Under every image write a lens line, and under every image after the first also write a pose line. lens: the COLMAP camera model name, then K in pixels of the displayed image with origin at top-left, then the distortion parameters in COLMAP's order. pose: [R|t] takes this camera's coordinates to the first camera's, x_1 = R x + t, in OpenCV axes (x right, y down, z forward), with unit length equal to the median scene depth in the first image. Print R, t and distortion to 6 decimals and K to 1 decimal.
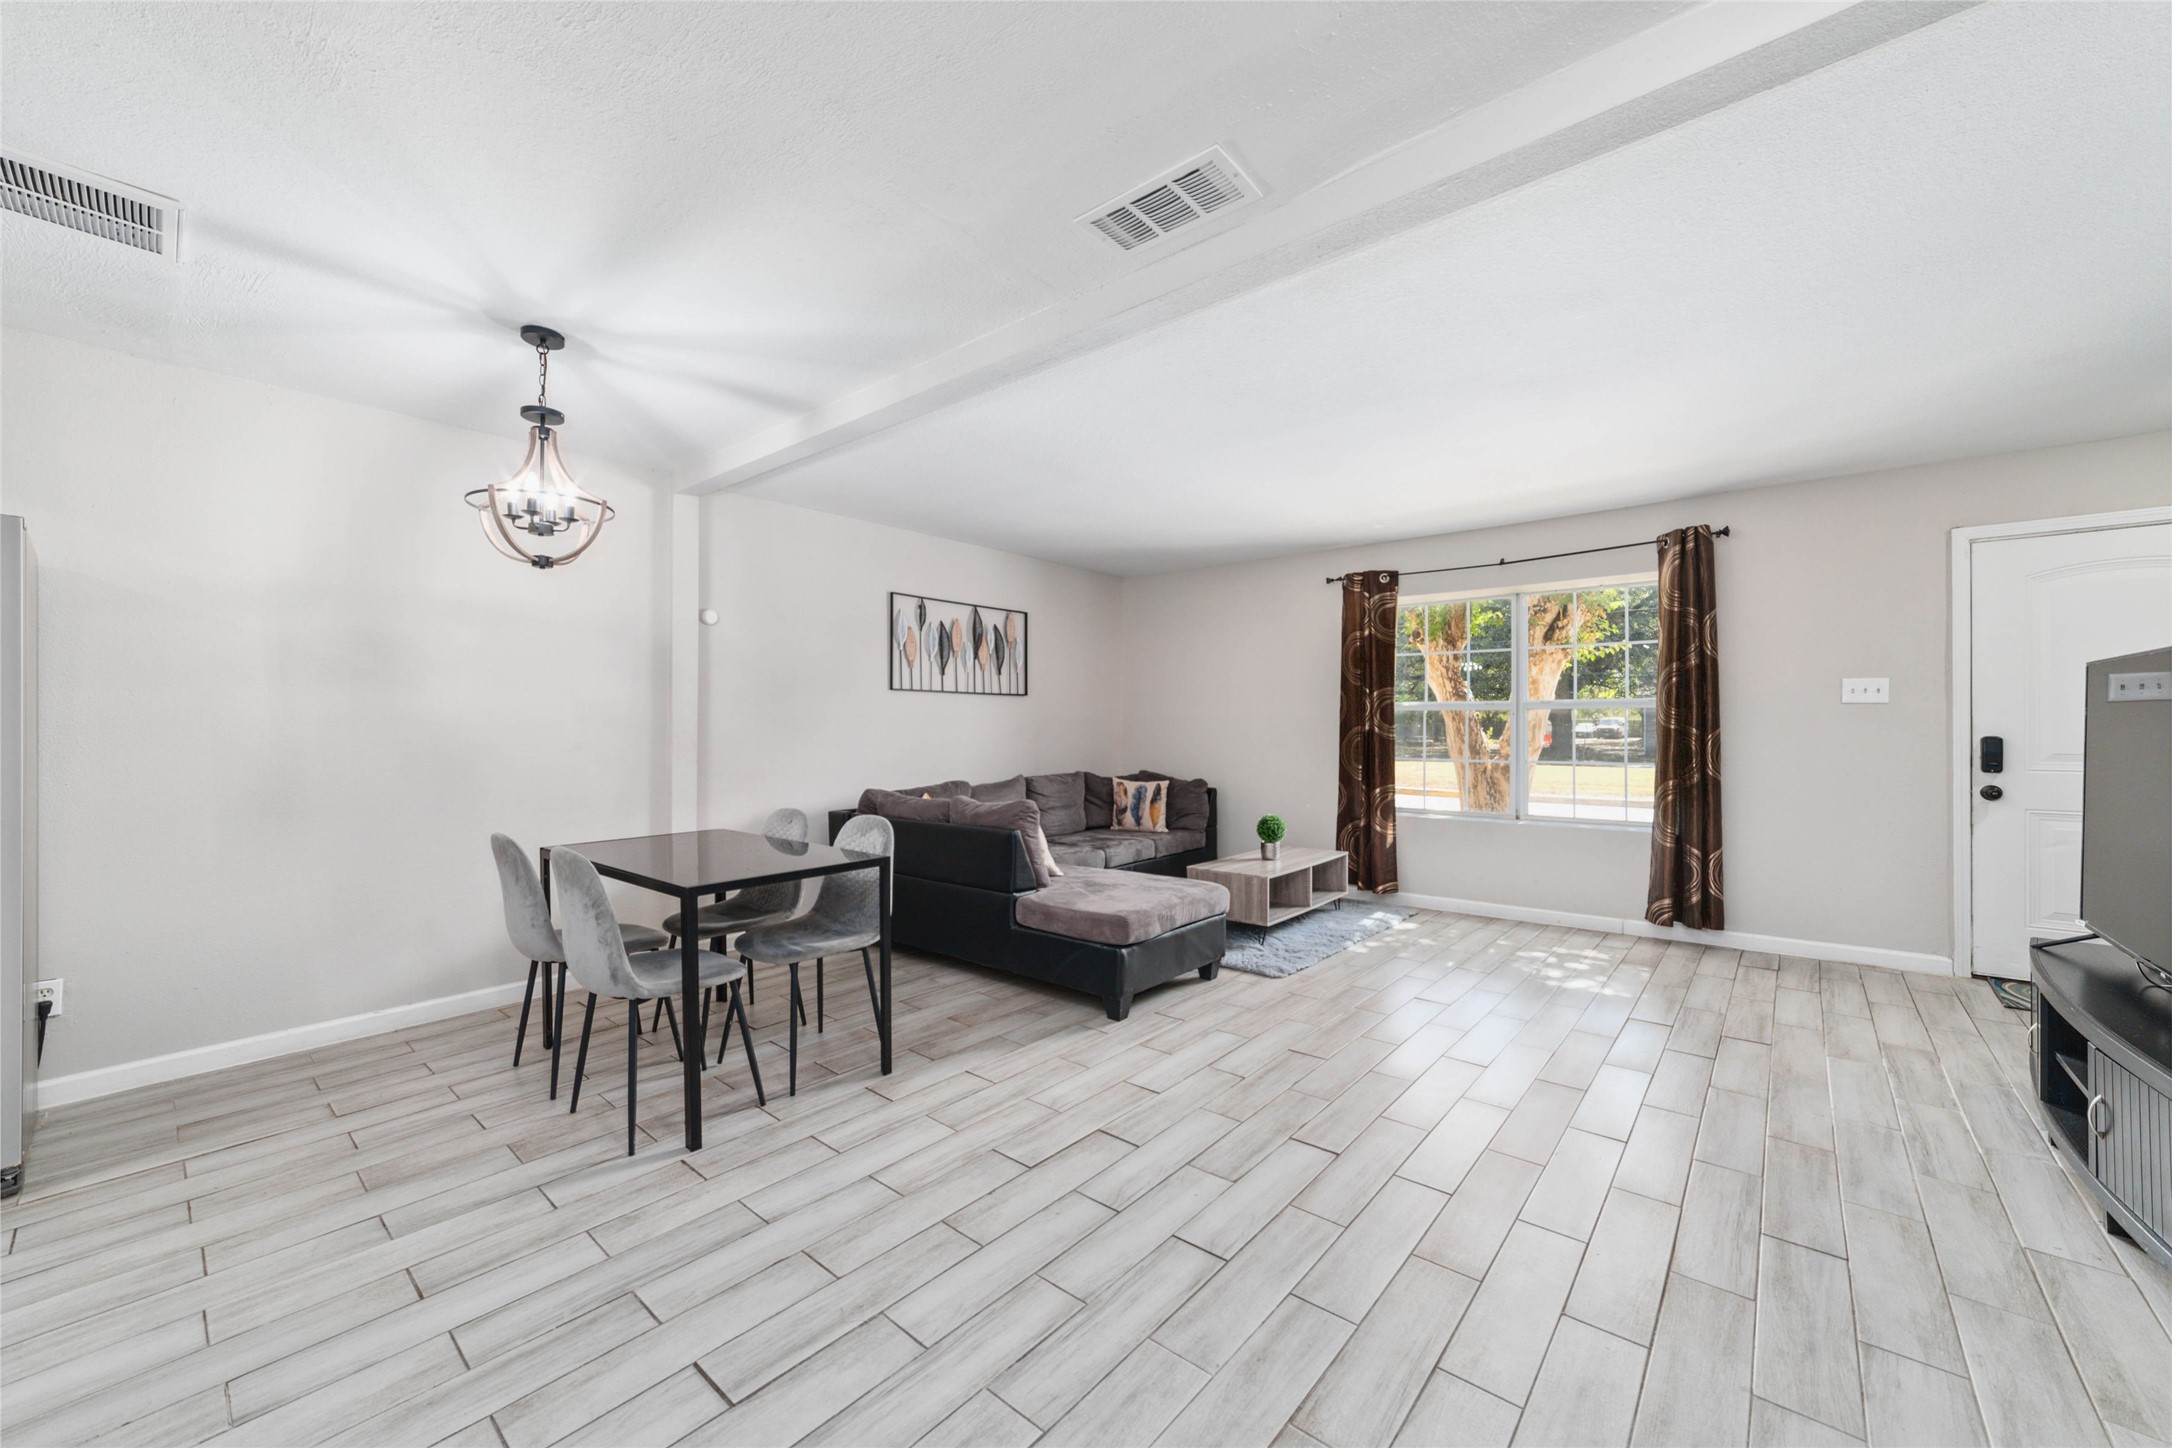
lens RADIAL K [[835.0, 0, 1082.4], [0, 835.0, 723.1], [0, 0, 1]] dist [-0.026506, 0.009815]
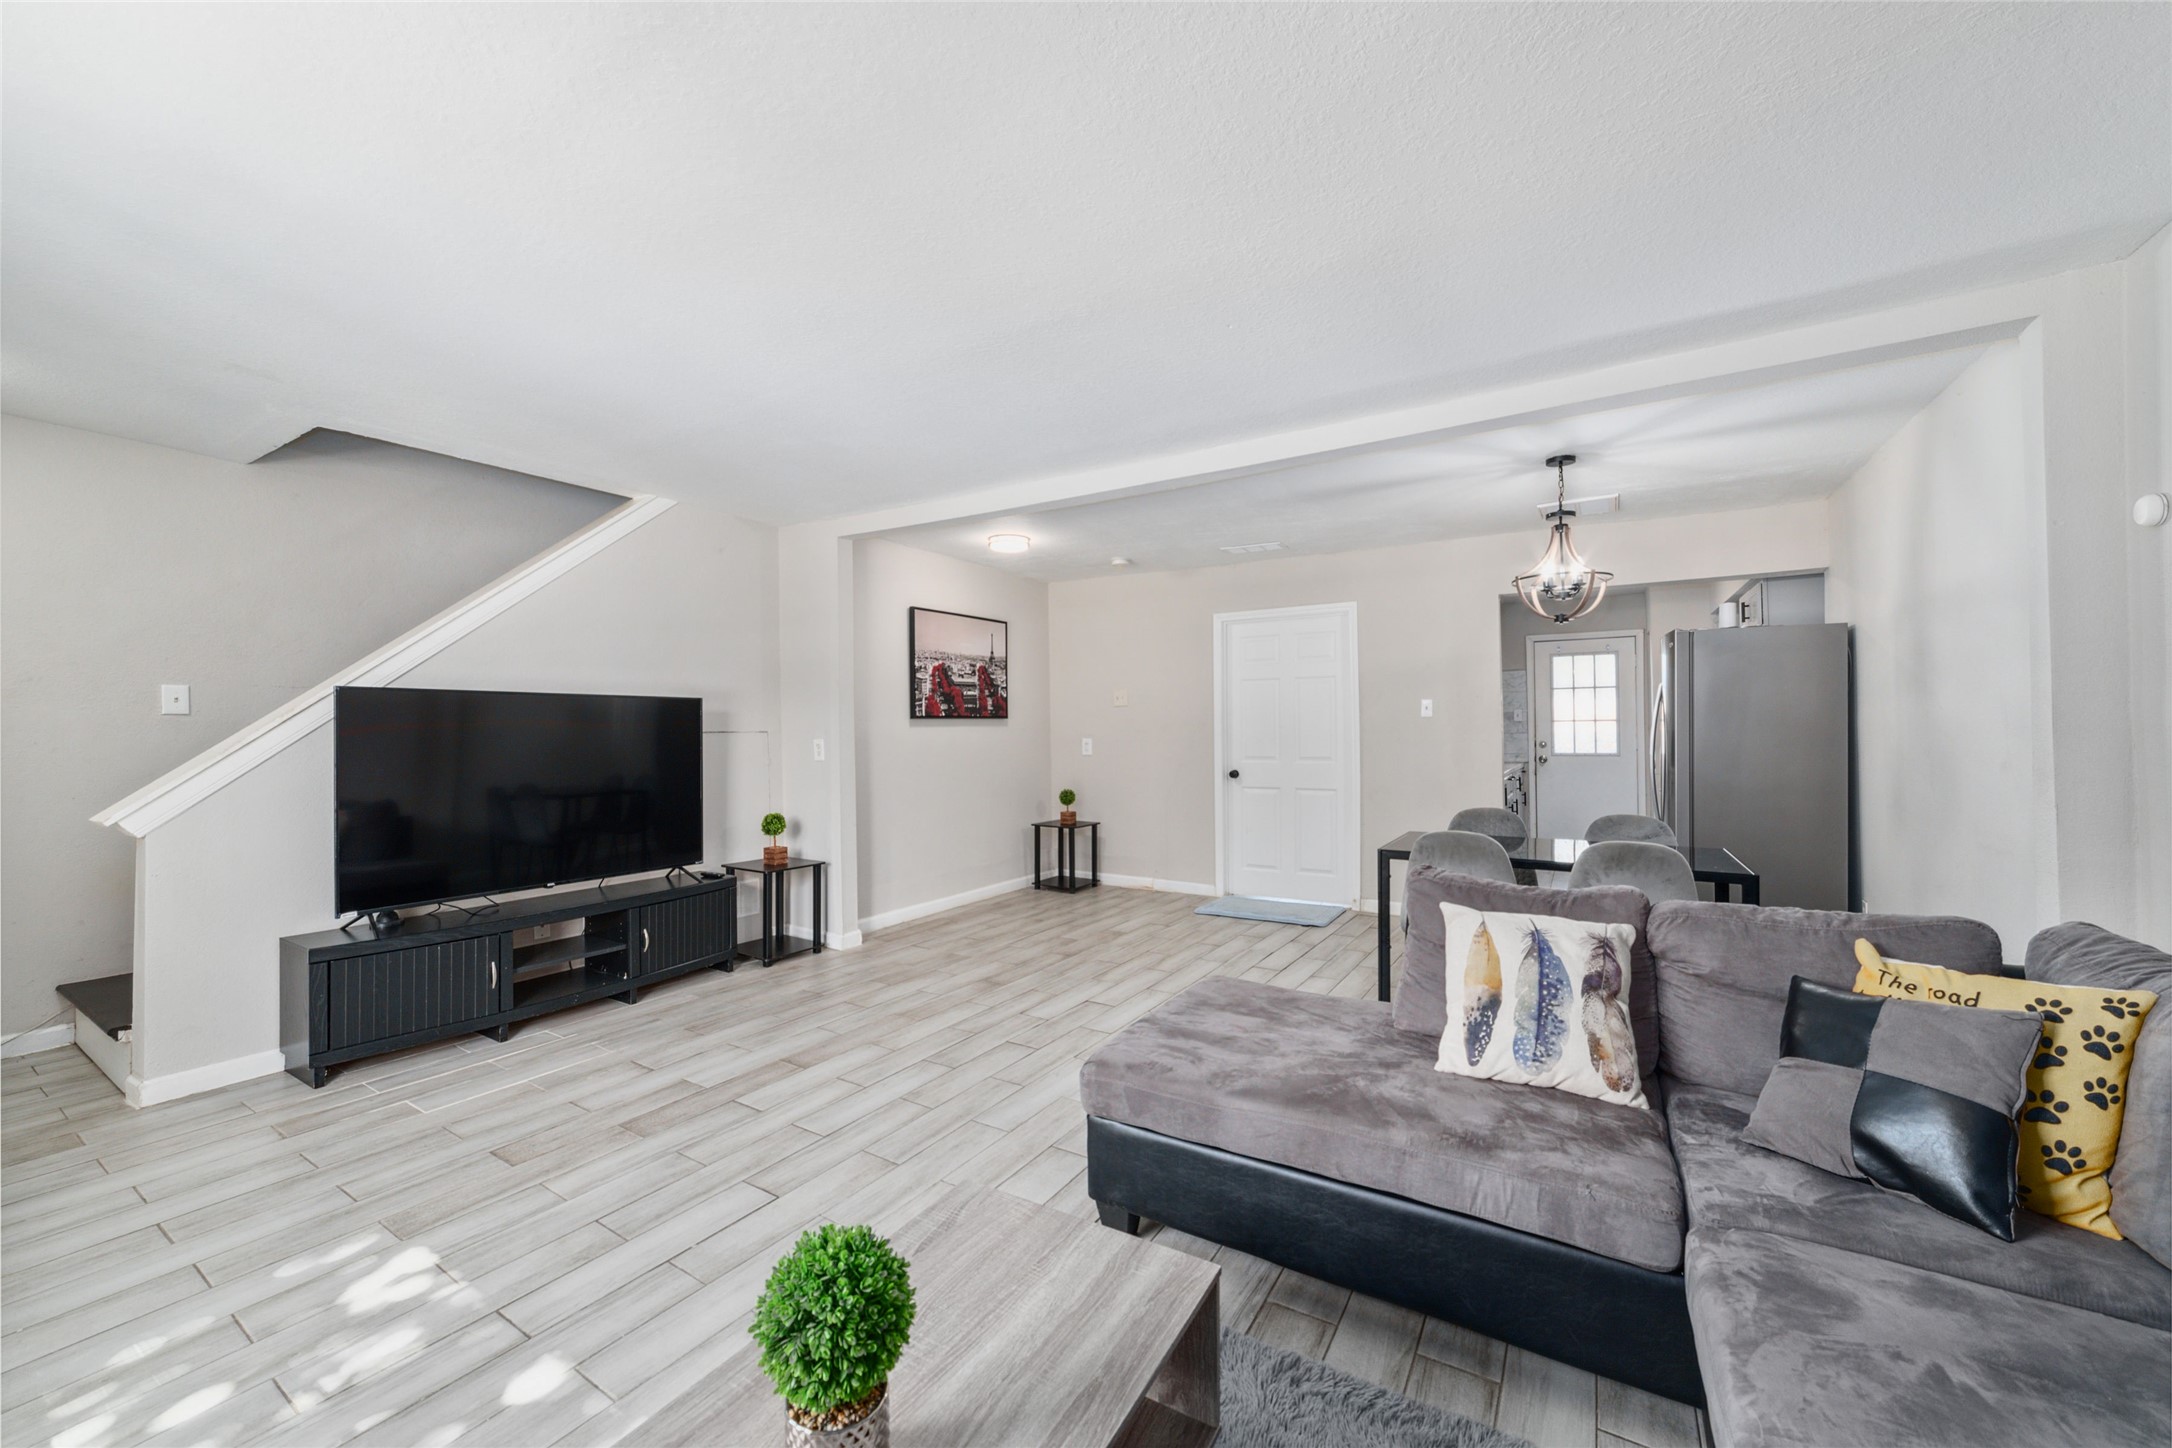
lens RADIAL K [[835.0, 0, 1082.4], [0, 835.0, 723.1], [0, 0, 1]] dist [-0.026506, 0.009815]
pose [[-0.988676, 0.004804, -0.149987, 0.378428], [0.005736, 0.999967, -0.005781, -0.011582], [0.149954, -0.006576, -0.988671, 2.285696]]
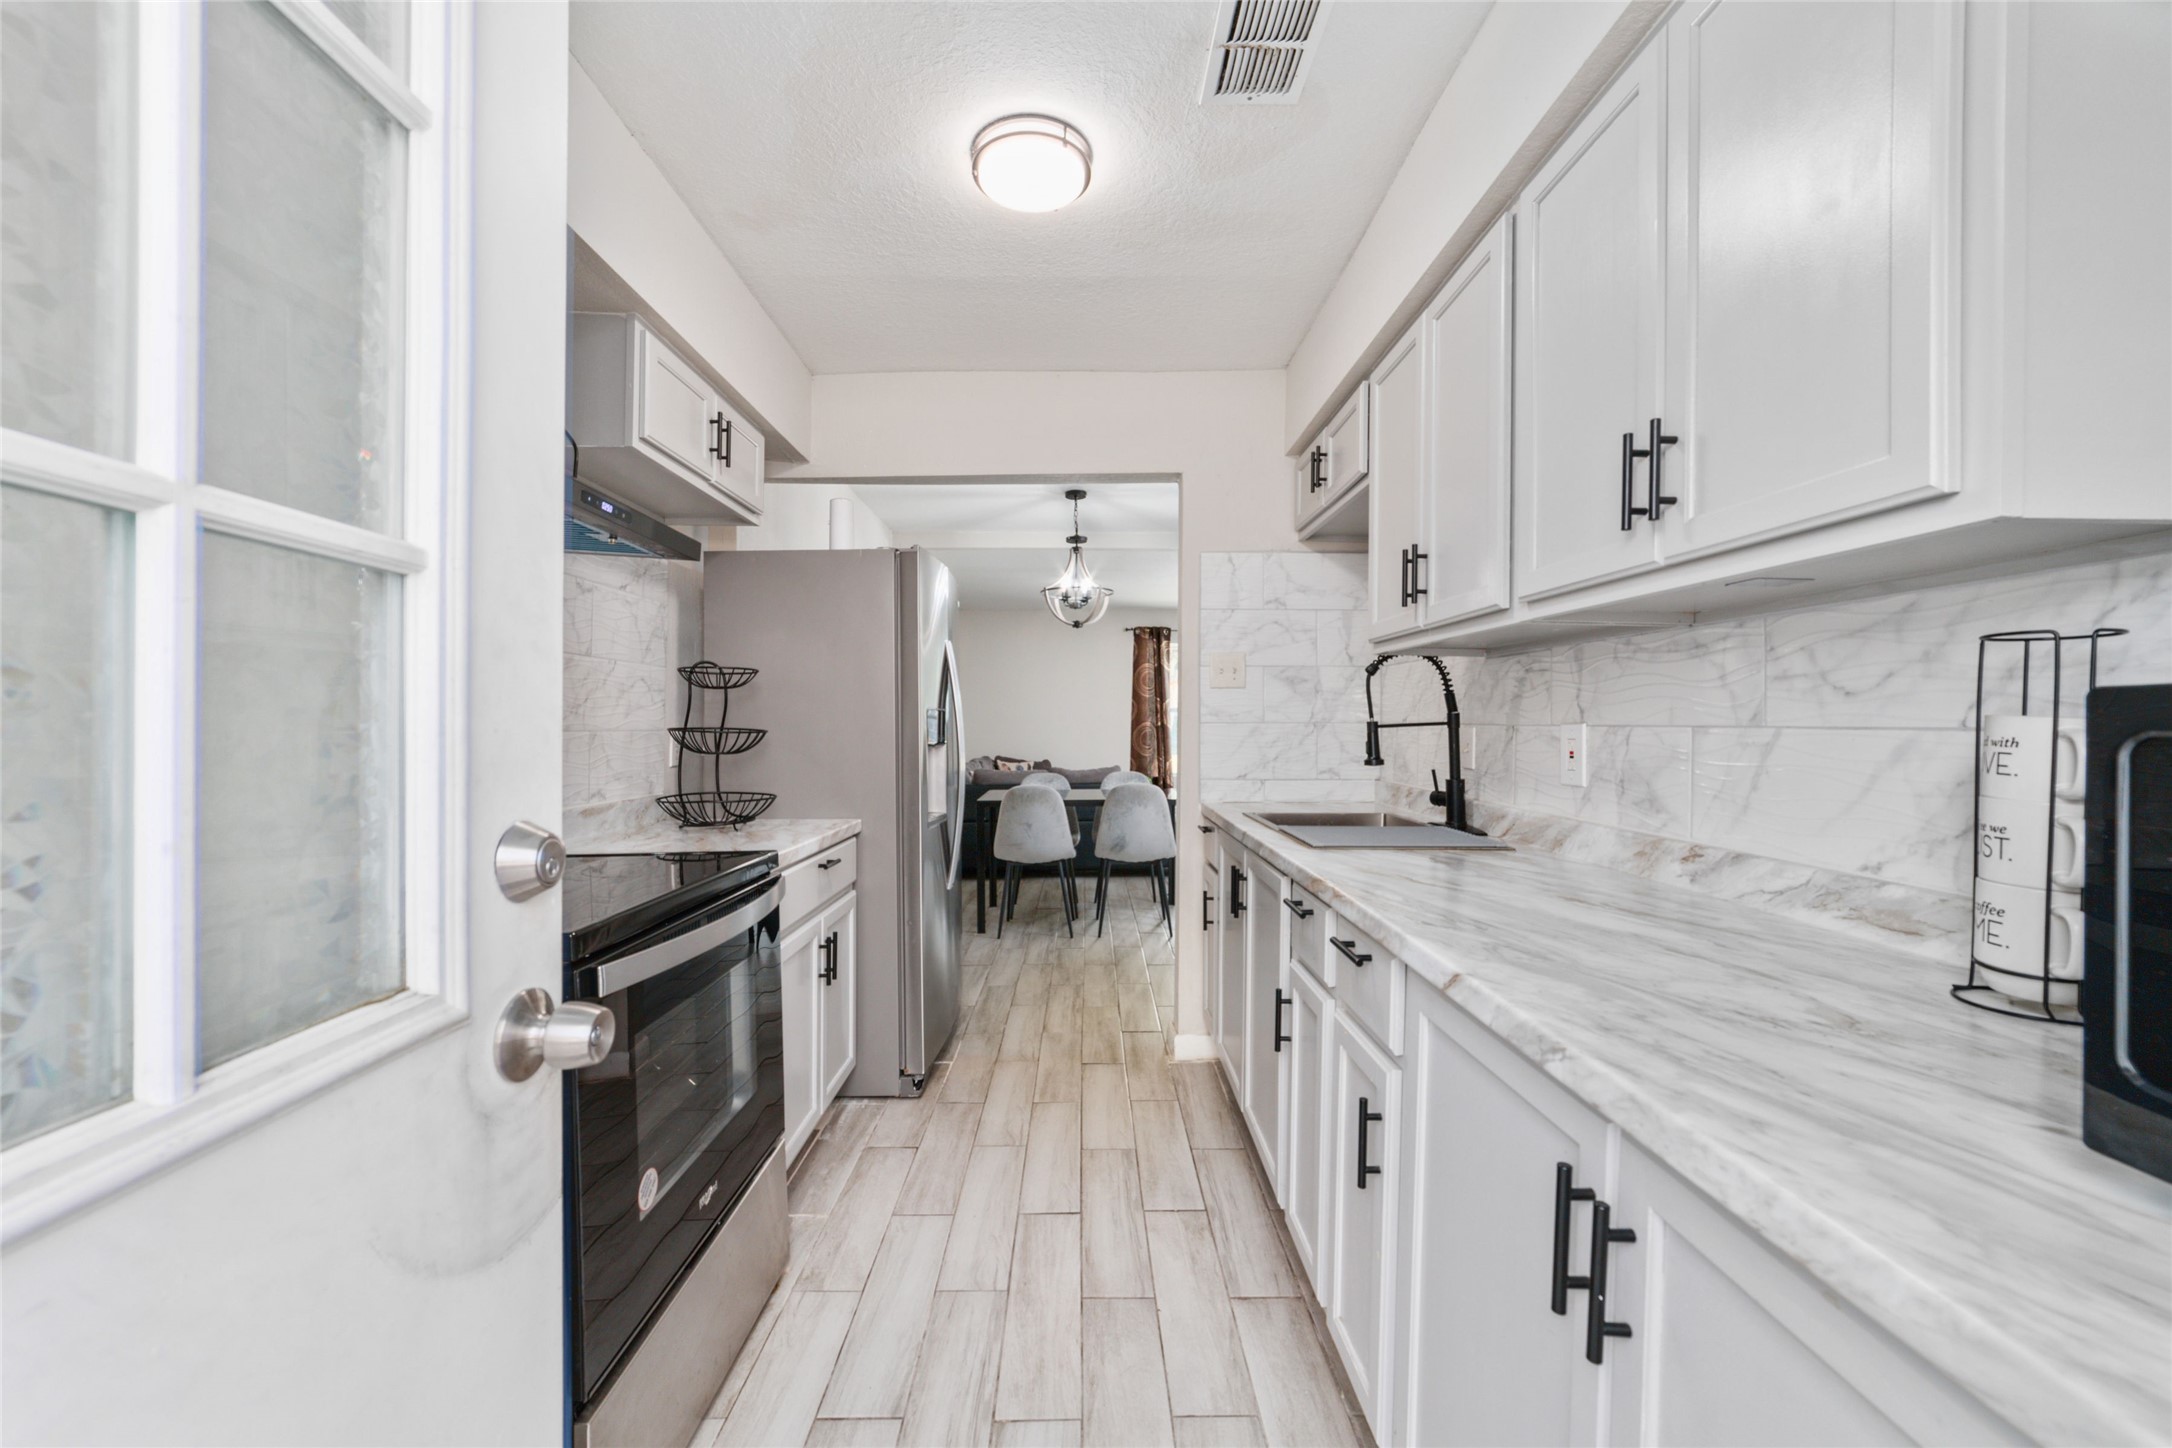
lens RADIAL K [[835.0, 0, 1082.4], [0, 835.0, 723.1], [0, 0, 1]] dist [-0.026506, 0.009815]
pose [[0.764772, -0.003782, 0.644290, -1.768294], [0.006833, 0.999974, -0.002240, 0.017049], [-0.644265, 0.006115, 0.764778, -0.340916]]
